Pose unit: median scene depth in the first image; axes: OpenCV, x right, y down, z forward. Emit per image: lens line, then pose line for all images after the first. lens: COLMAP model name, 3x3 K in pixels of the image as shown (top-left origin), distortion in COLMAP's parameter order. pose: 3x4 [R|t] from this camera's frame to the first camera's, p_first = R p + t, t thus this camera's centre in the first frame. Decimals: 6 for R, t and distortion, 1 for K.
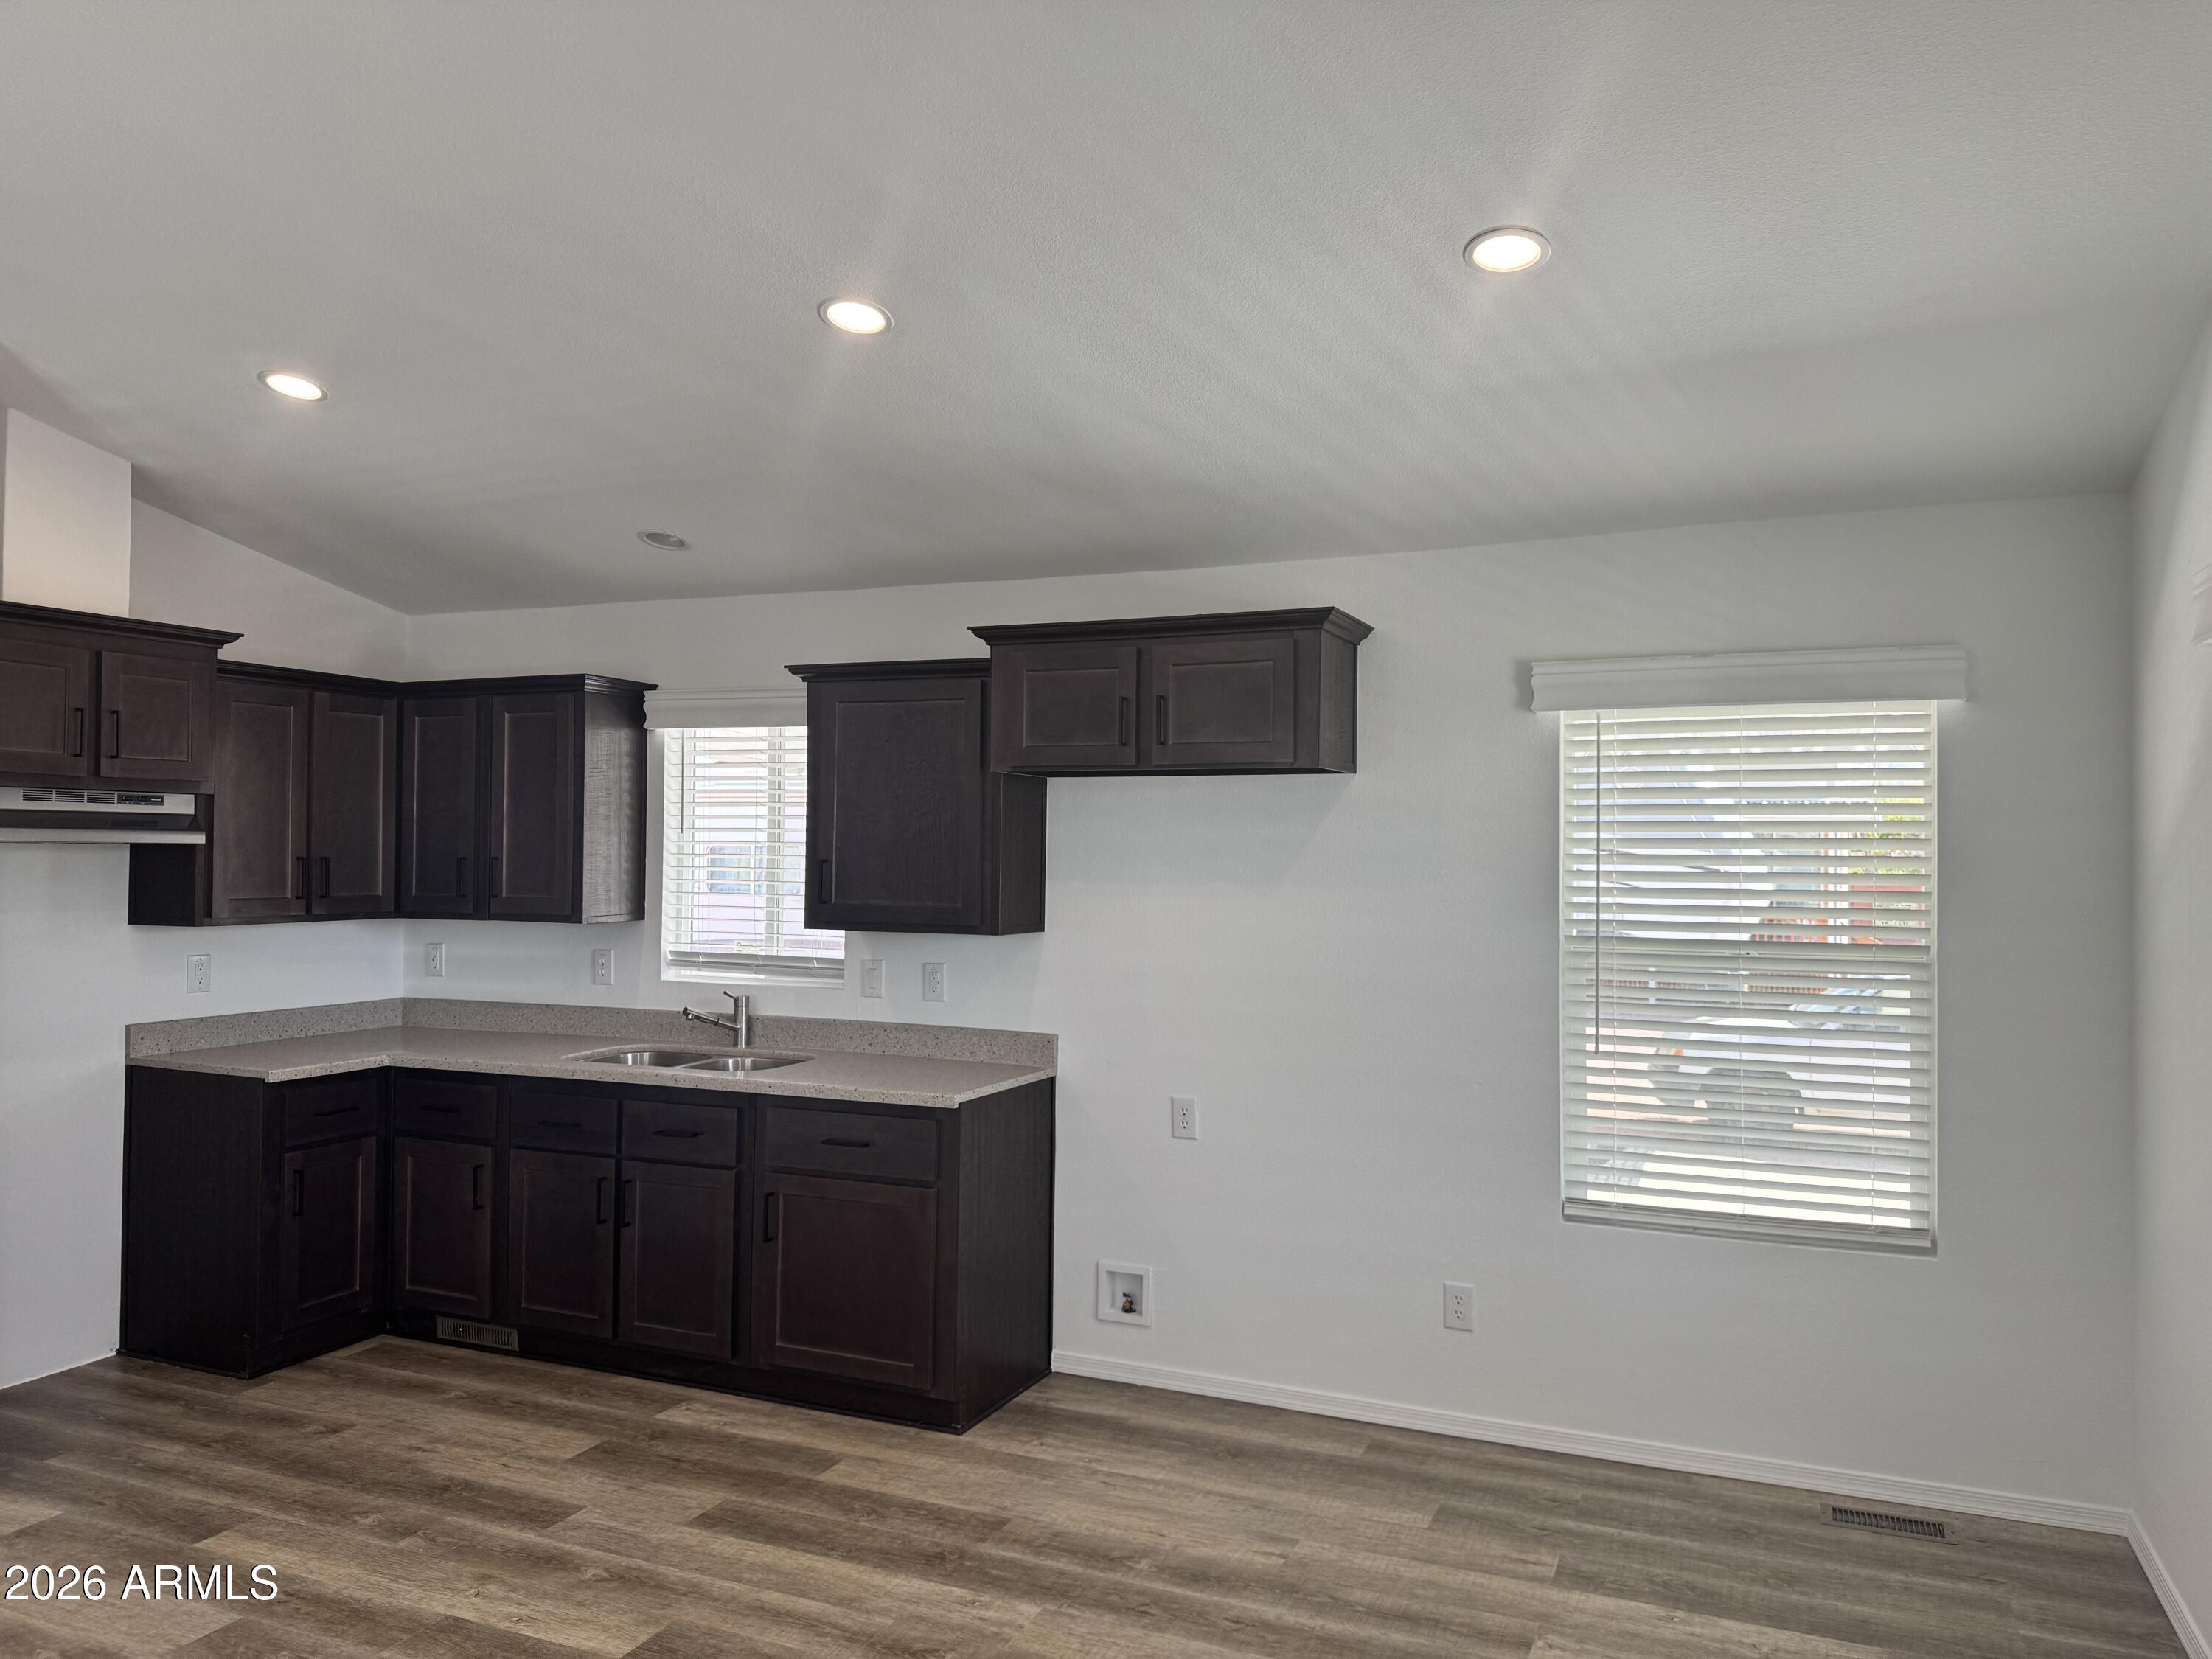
lens RADIAL K [[1527.9, 0, 1106.0], [0, 1527.9, 829.5], [0, 0, 1]] dist [0.076879, -0.094528]
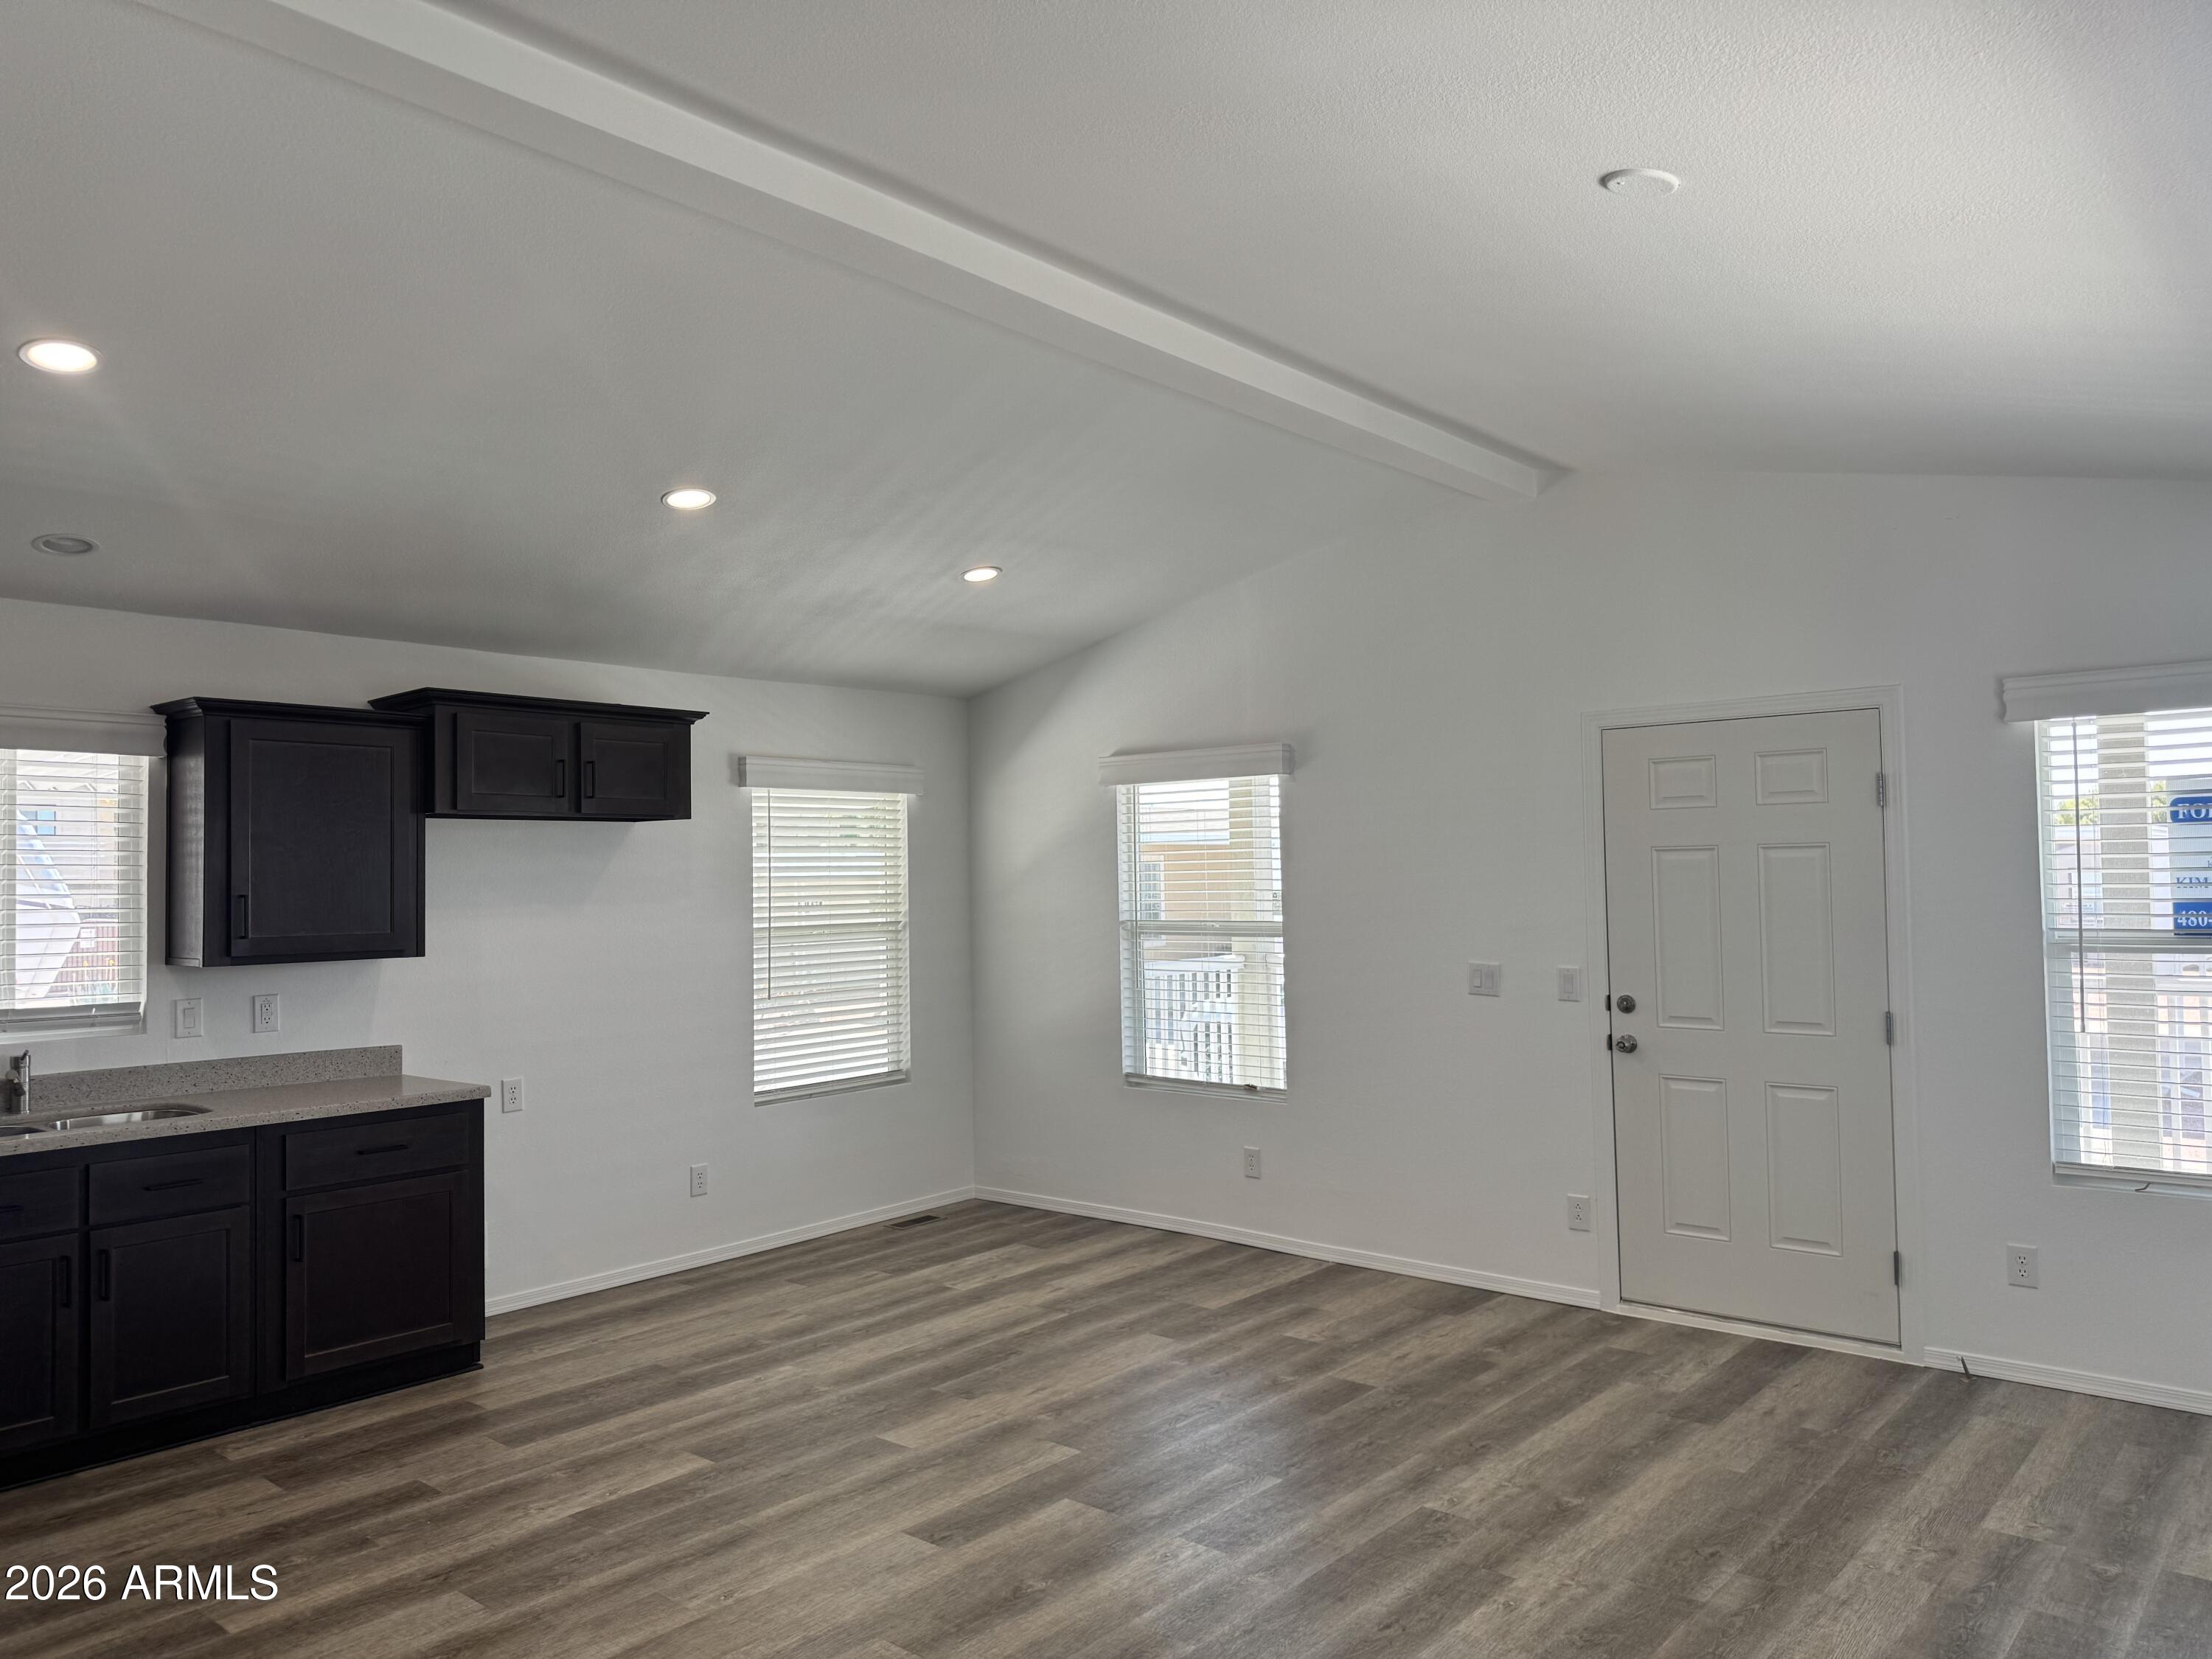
lens RADIAL K [[1377.3, 0, 1106.0], [0, 1377.3, 829.5], [0, 0, 1]] dist [-0.007806, -0.000595]
pose [[0.346623, 0.014897, 0.937886, -0.965983], [0.008276, 0.999786, -0.018939, -0.003831], [-0.937968, 0.014327, 0.346425, 0.170885]]
